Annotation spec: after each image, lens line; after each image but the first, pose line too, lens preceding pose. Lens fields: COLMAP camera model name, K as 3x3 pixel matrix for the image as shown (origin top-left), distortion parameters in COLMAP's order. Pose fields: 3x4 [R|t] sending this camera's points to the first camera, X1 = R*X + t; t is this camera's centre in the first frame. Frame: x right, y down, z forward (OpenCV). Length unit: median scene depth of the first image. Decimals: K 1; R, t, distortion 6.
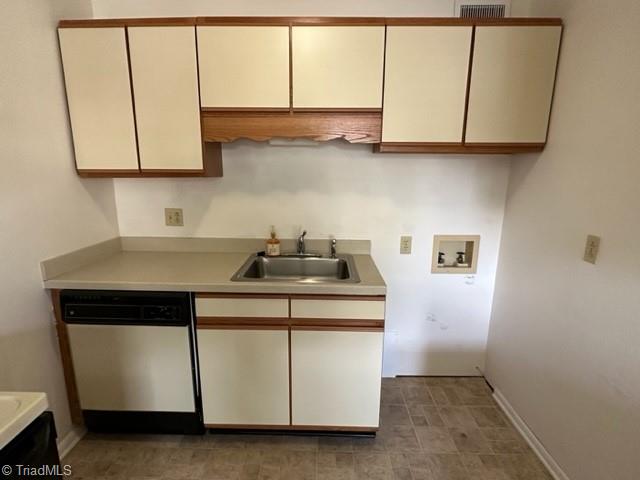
lens RADIAL K [[343.8, 0, 310.9], [0, 343.8, 243.2], [0, 0, 1]] dist [-0.012998, 0.000089]
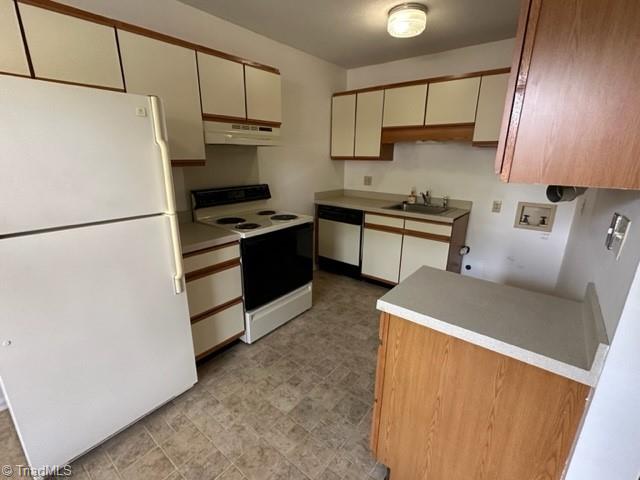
lens RADIAL K [[289.2, 0, 320.0], [0, 289.2, 240.0], [0, 0, 1]] dist [0.001718, 0.000299]
pose [[0.789571, 0.176026, -0.587872, 0.532153], [-0.137723, 0.984369, 0.109773, 0.146200], [0.598005, -0.005710, 0.801472, -0.655581]]
